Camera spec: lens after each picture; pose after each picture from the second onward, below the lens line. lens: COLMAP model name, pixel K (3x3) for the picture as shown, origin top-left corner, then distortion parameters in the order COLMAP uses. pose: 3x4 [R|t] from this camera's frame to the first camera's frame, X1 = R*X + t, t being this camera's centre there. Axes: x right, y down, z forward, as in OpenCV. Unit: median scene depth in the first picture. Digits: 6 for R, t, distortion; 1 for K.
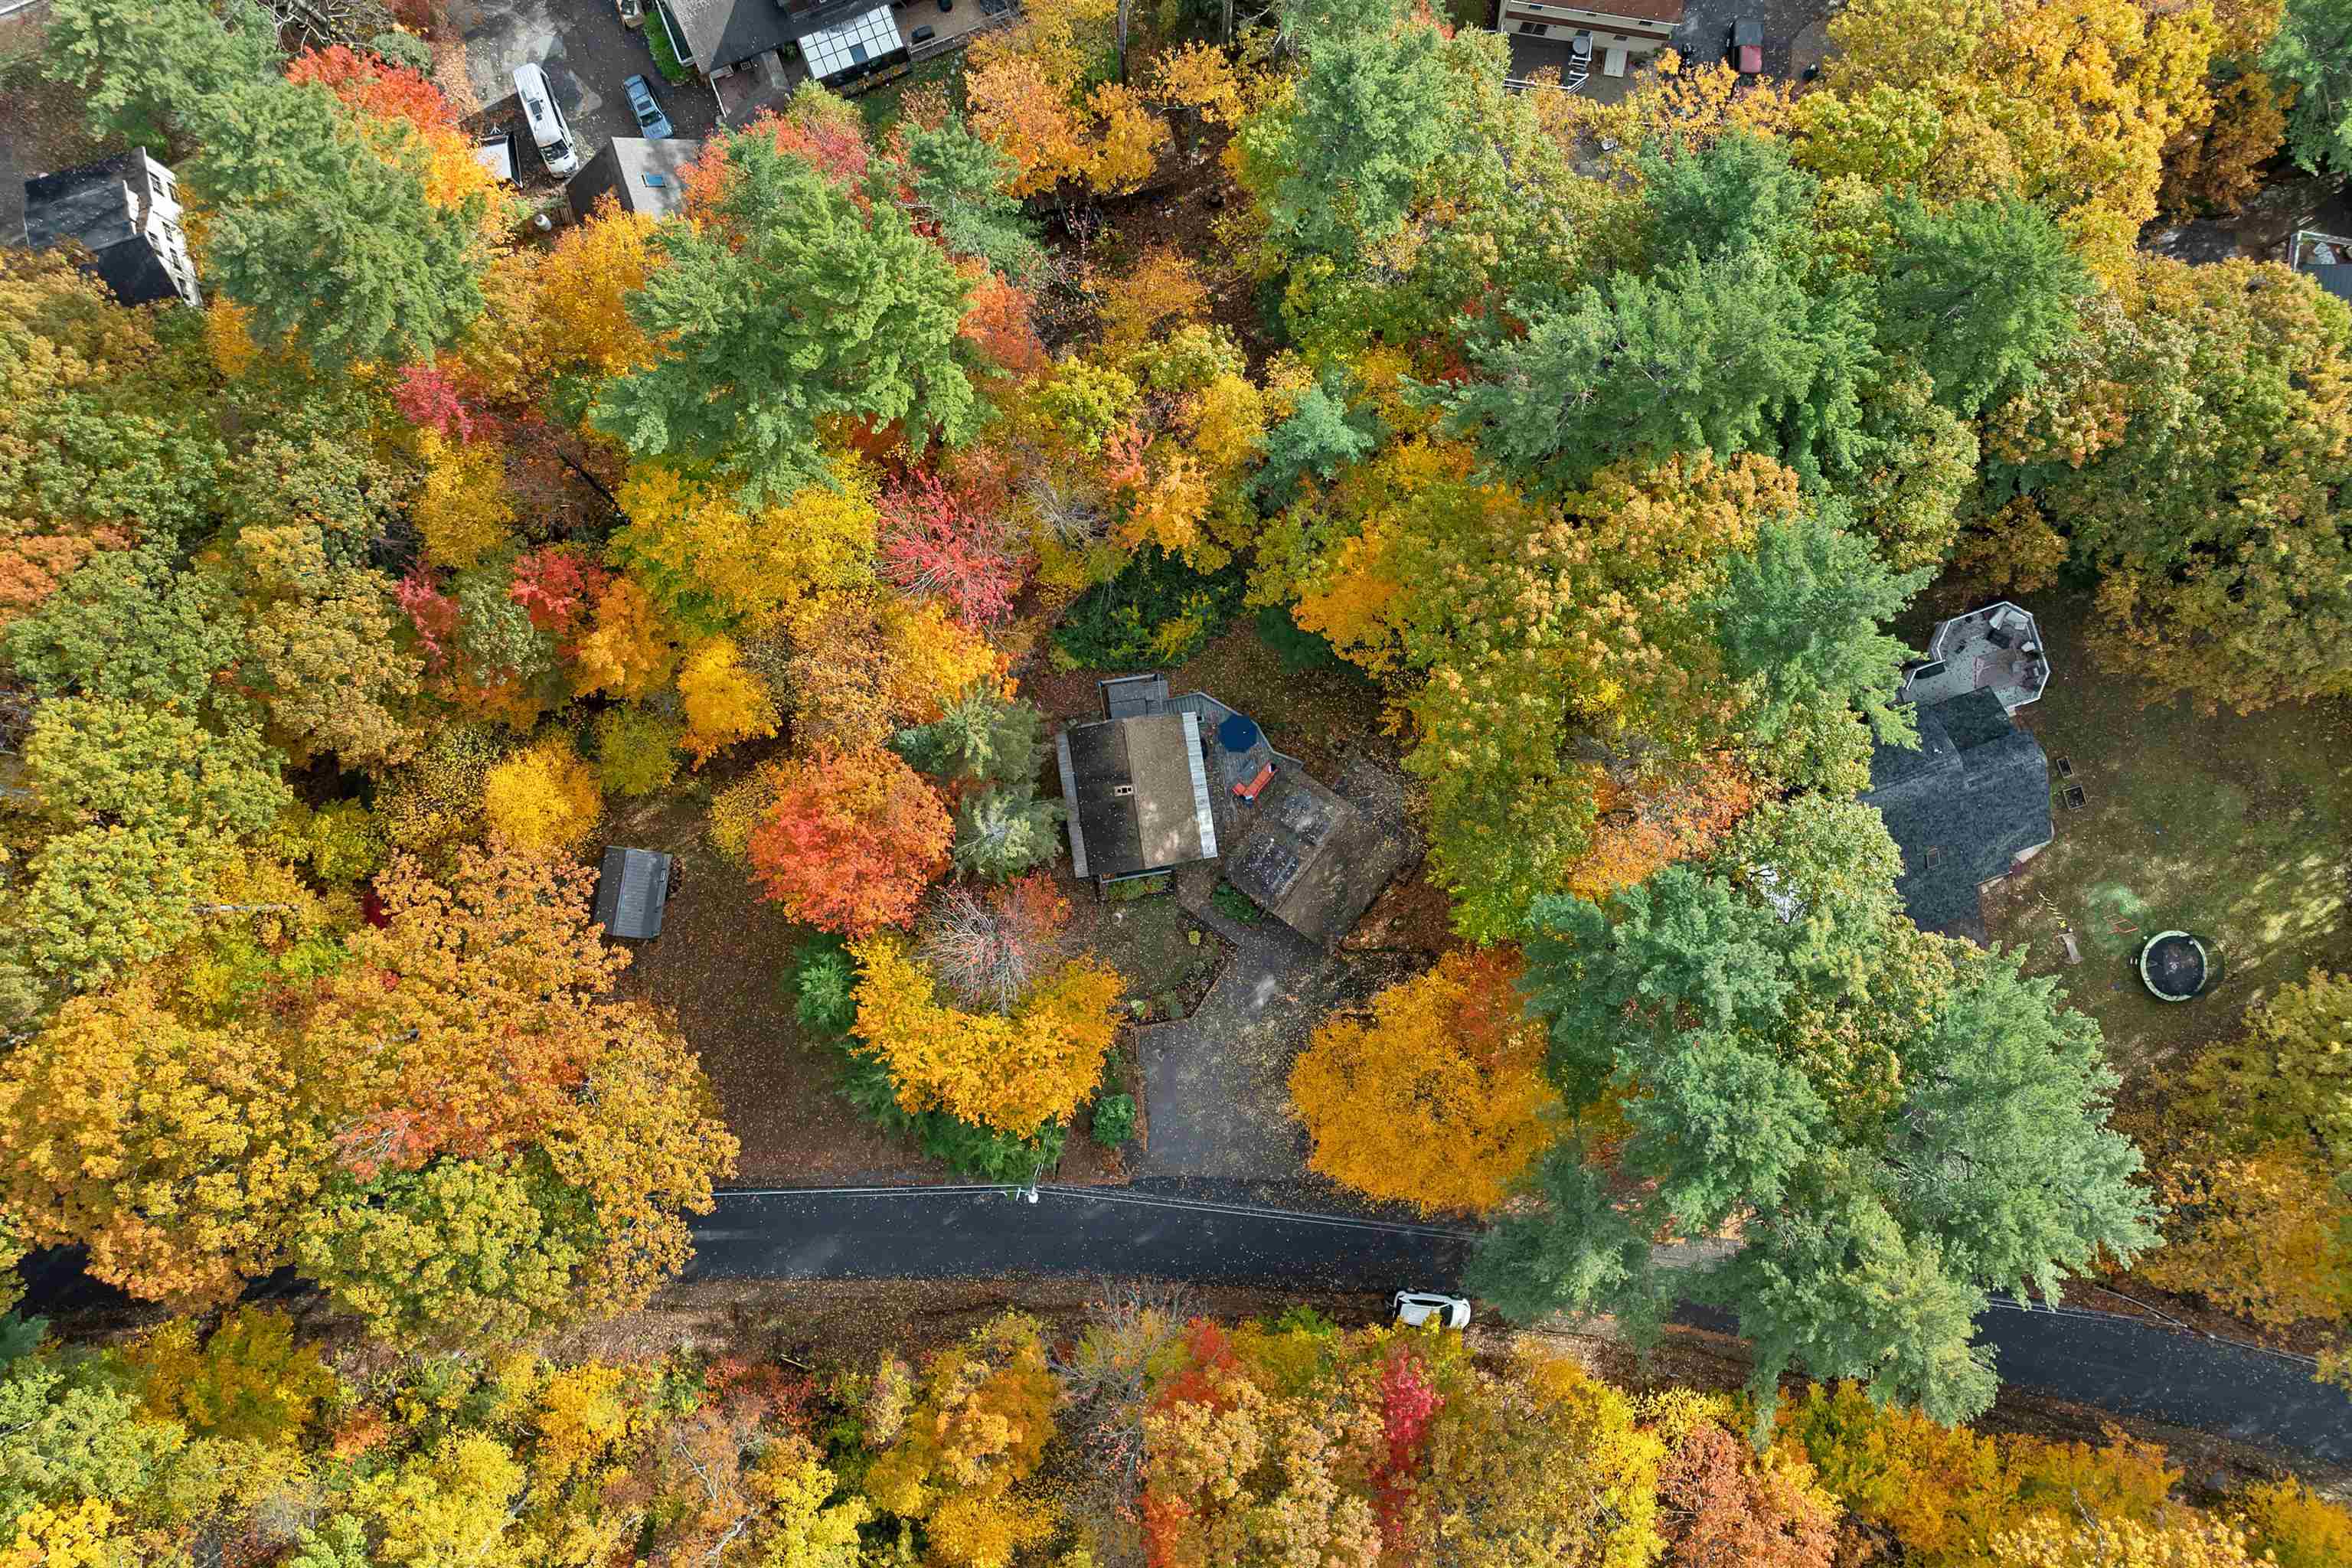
lens RADIAL K [[1670.8, 0, 1175.7], [0, 1670.8, 794.2], [0, 0, 1]] dist [-0.036059, 0.000787]
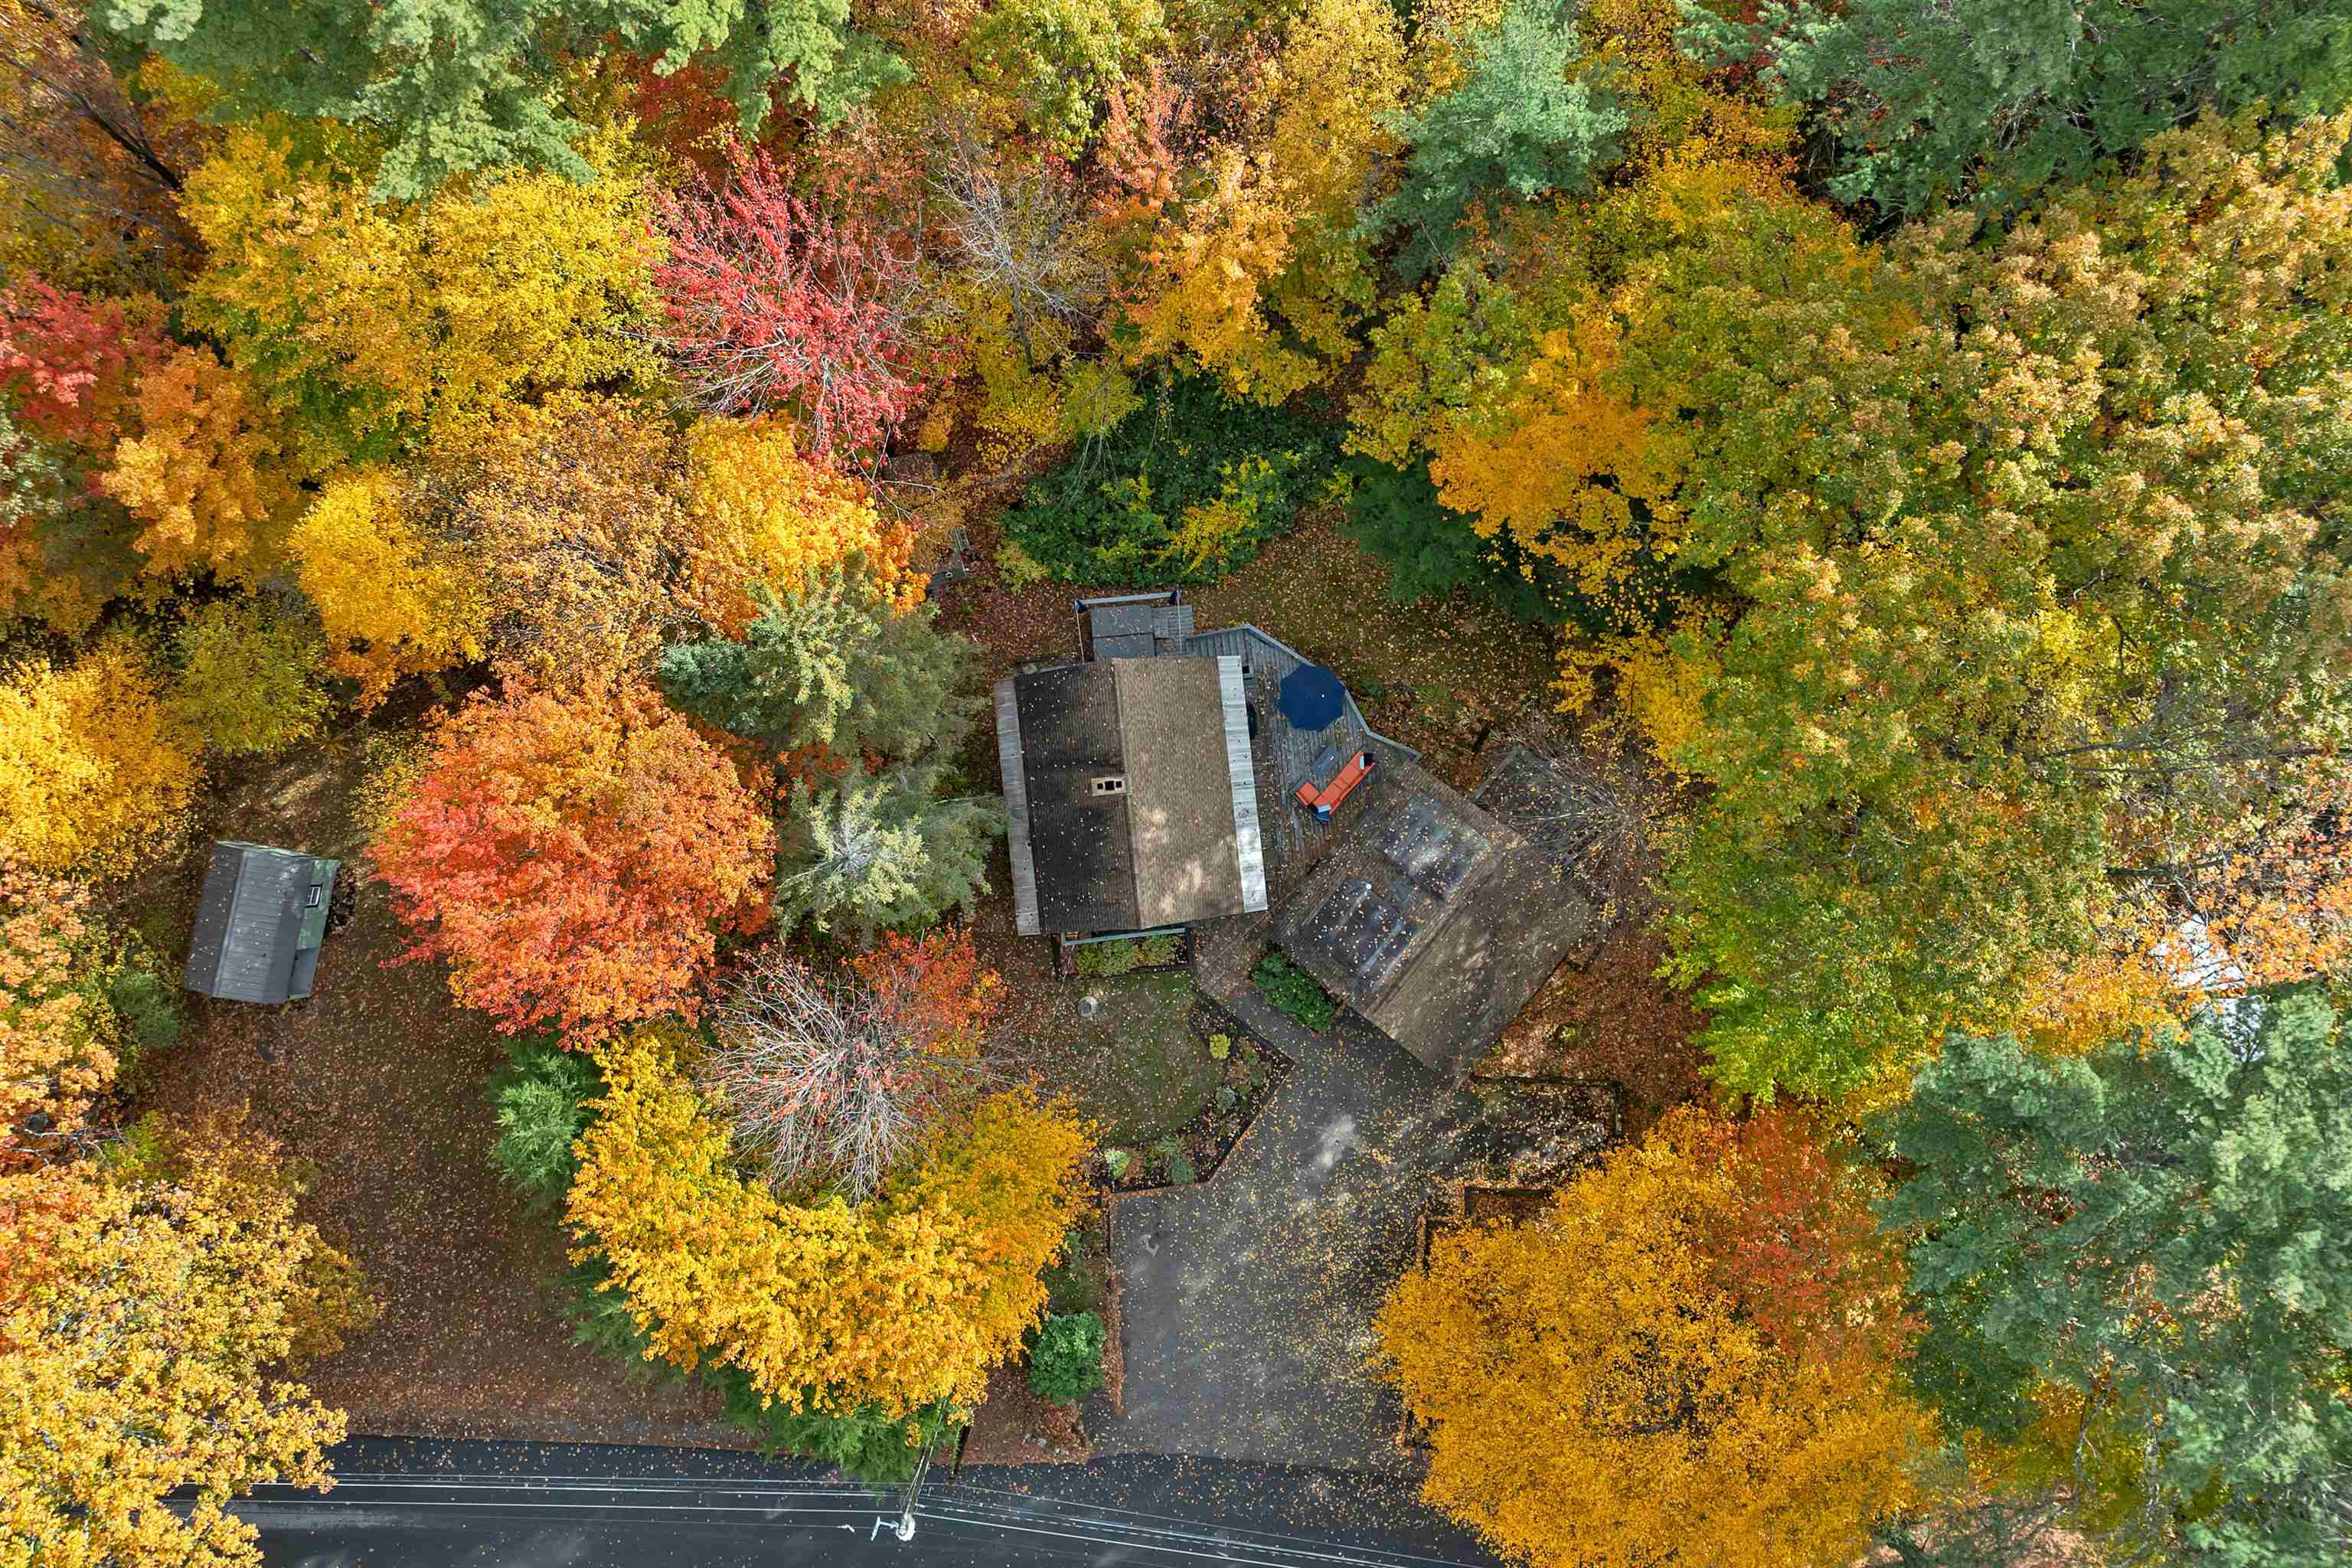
lens RADIAL K [[1670.8, 0, 1174.8], [0, 1670.8, 763.5], [0, 0, 1]] dist [-0.036059, 0.000787]
pose [[0.998980, 0.045133, -0.001344, -0.008885], [-0.045152, 0.998677, -0.024609, 0.003187], [0.000231, 0.024644, 0.999696, 0.462589]]
